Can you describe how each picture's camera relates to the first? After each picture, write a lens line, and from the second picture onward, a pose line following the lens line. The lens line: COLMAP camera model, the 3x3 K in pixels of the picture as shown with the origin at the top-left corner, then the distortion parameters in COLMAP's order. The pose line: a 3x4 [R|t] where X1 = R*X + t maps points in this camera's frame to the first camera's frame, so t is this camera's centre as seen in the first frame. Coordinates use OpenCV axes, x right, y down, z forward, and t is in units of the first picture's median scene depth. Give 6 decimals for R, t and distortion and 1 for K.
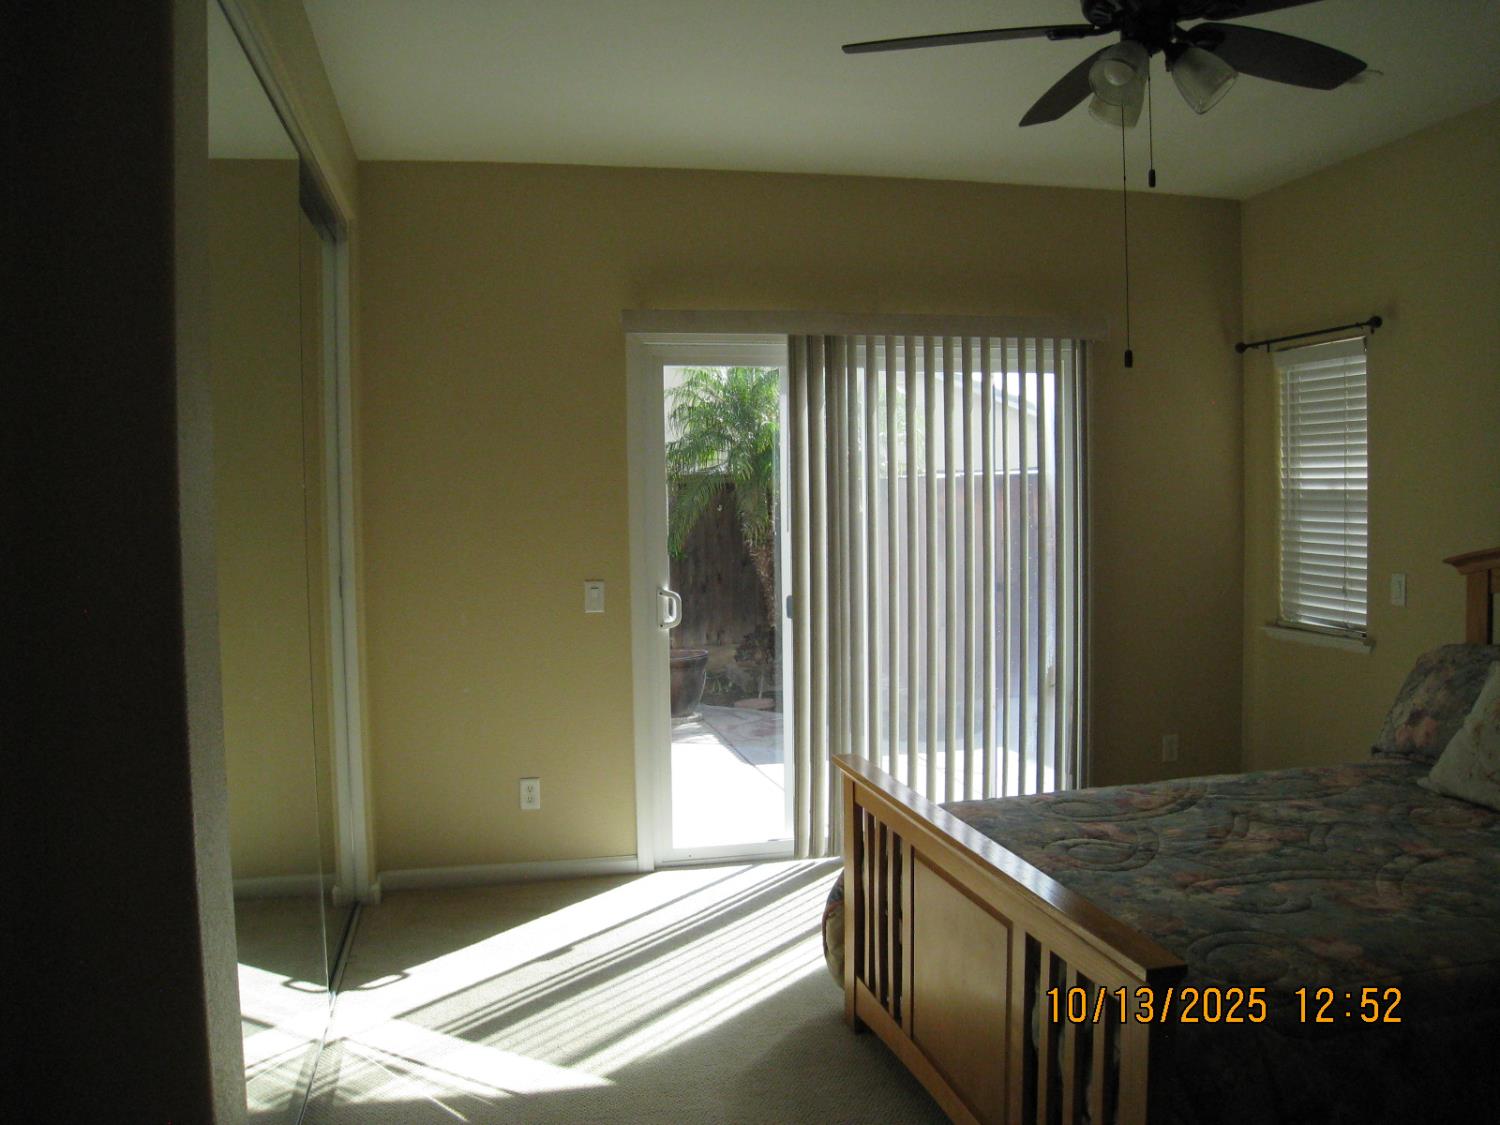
lens RADIAL K [[1237.9, 0, 759.1], [0, 1237.9, 553.6], [0, 0, 1]] dist [-0.167703, 0.110458]
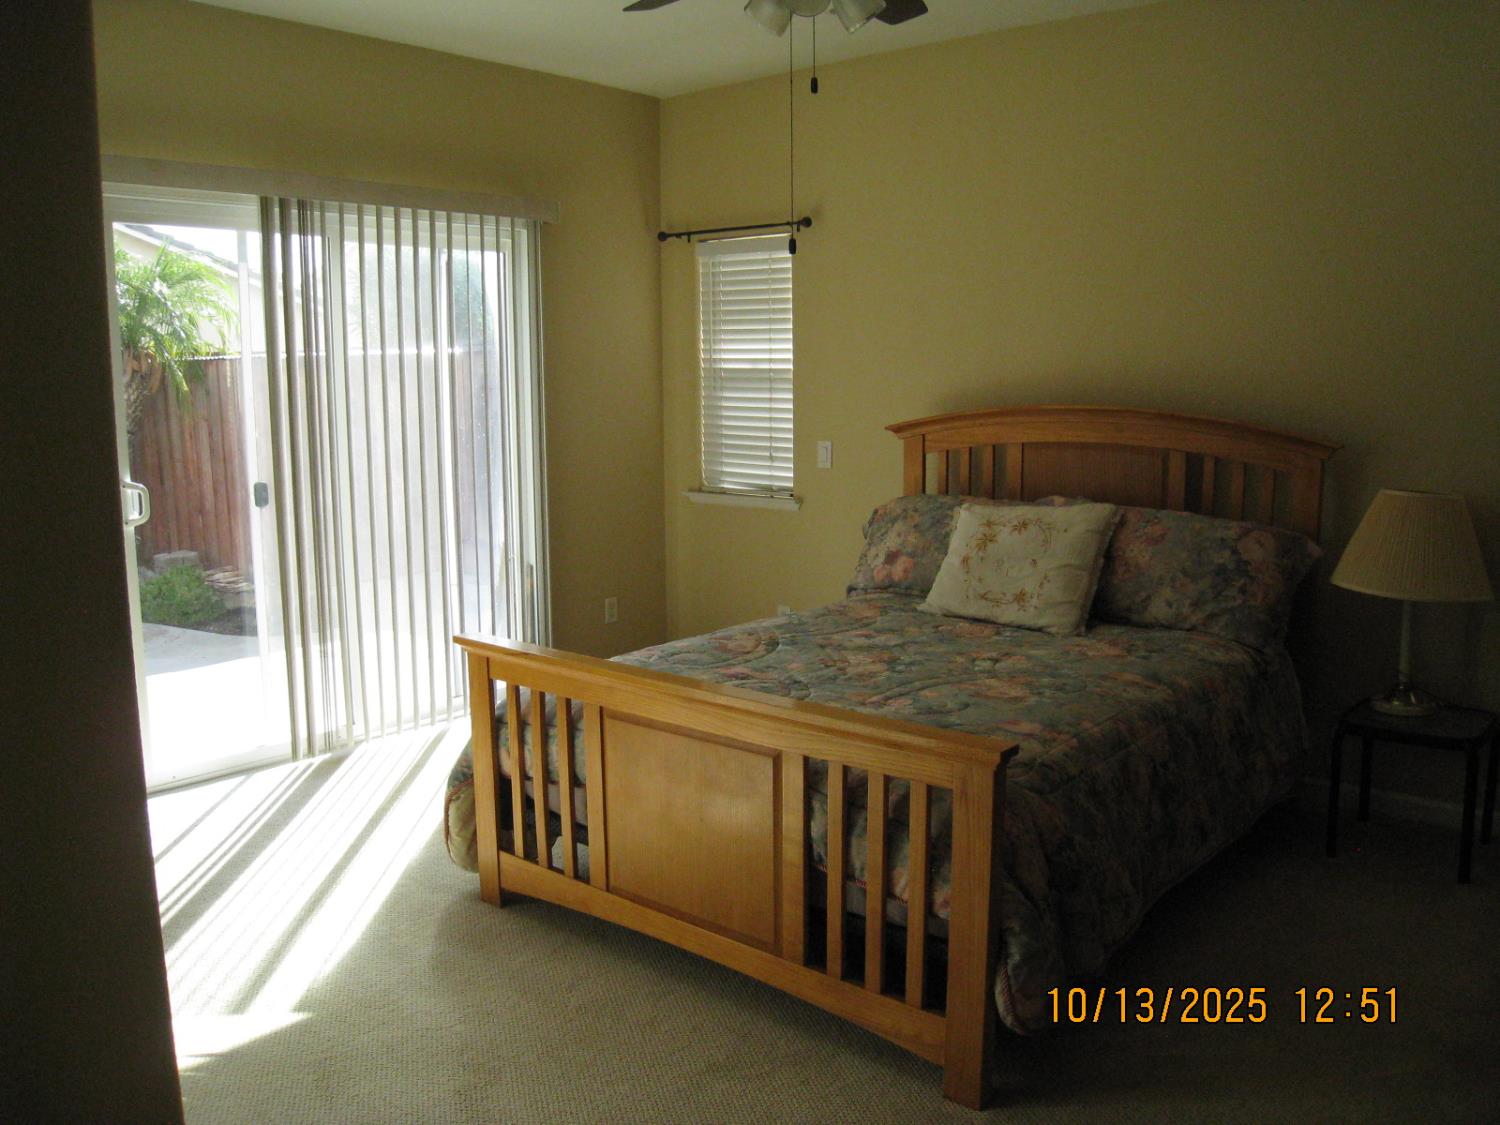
lens RADIAL K [[1237.9, 0, 760.1], [0, 1237.9, 554.0], [0, 0, 1]] dist [-0.167703, 0.110458]
pose [[0.798710, -0.075704, 0.596935, -0.237750], [0.018969, 0.994729, 0.100773, 0.003938], [-0.601418, -0.069165, 0.795935, 0.060215]]
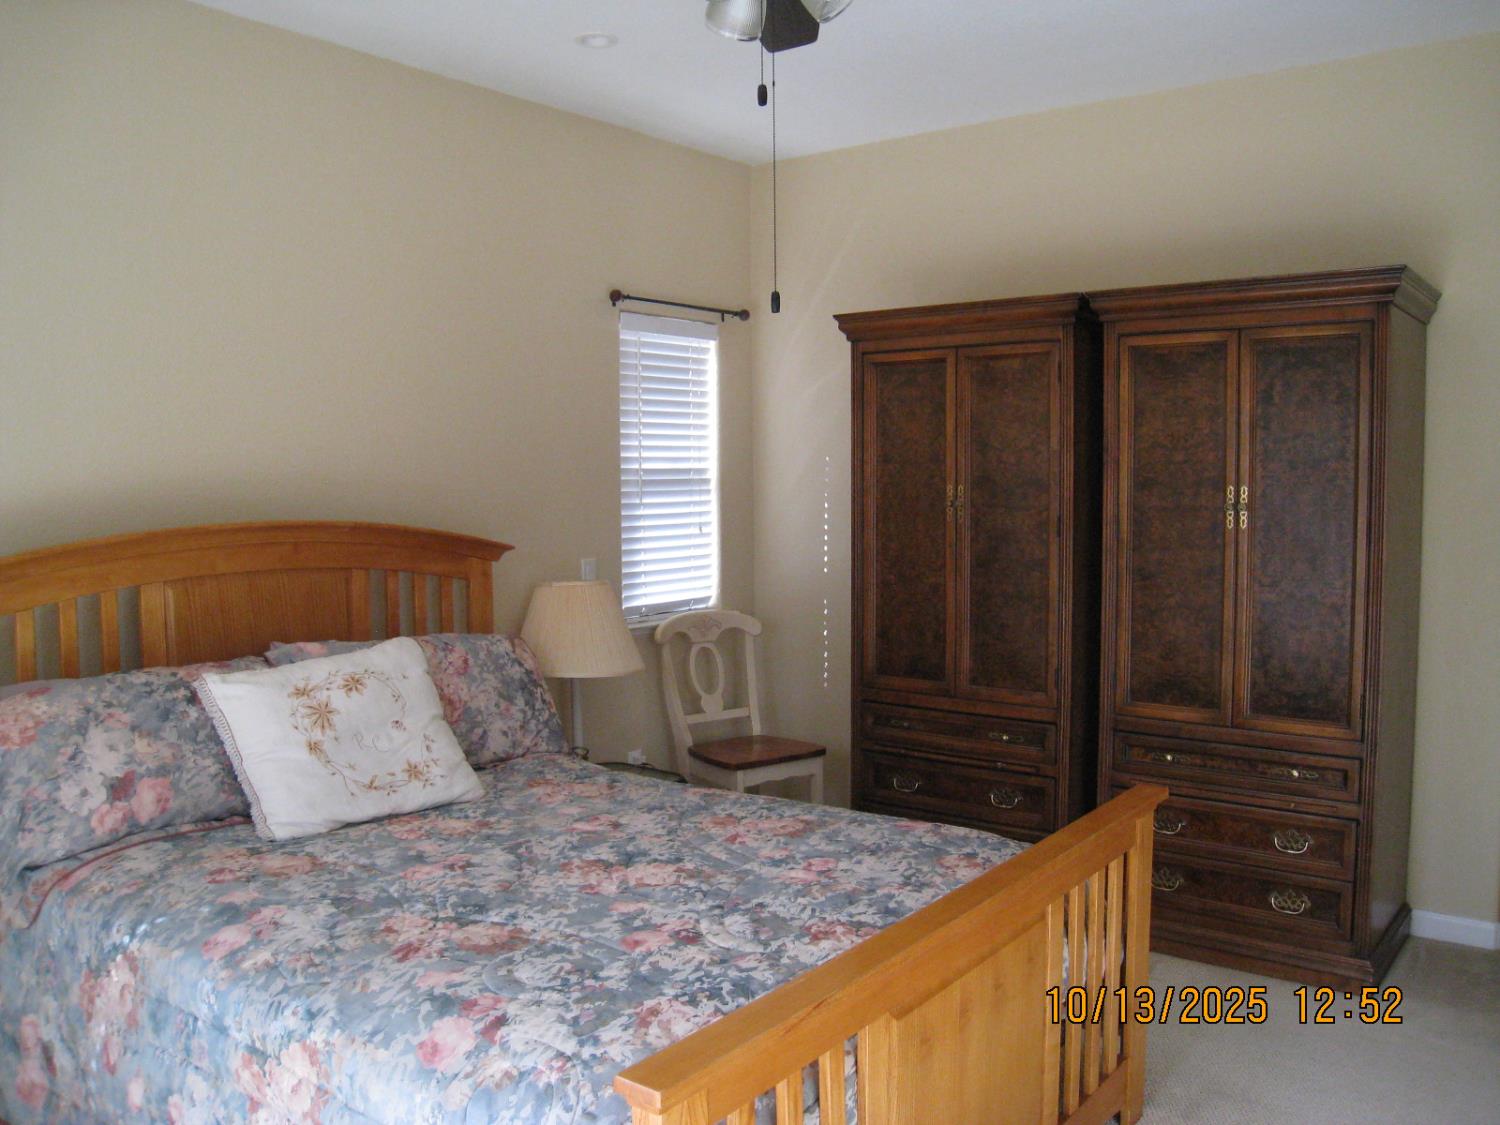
lens RADIAL K [[1237.9, 0, 752.1], [0, 1237.9, 560.6], [0, 0, 1]] dist [-0.167703, 0.110458]
pose [[-0.643555, -0.033815, 0.764652, -0.189522], [0.044554, 0.995675, 0.081529, -0.032536], [-0.764102, 0.086537, -0.639265, 0.899729]]
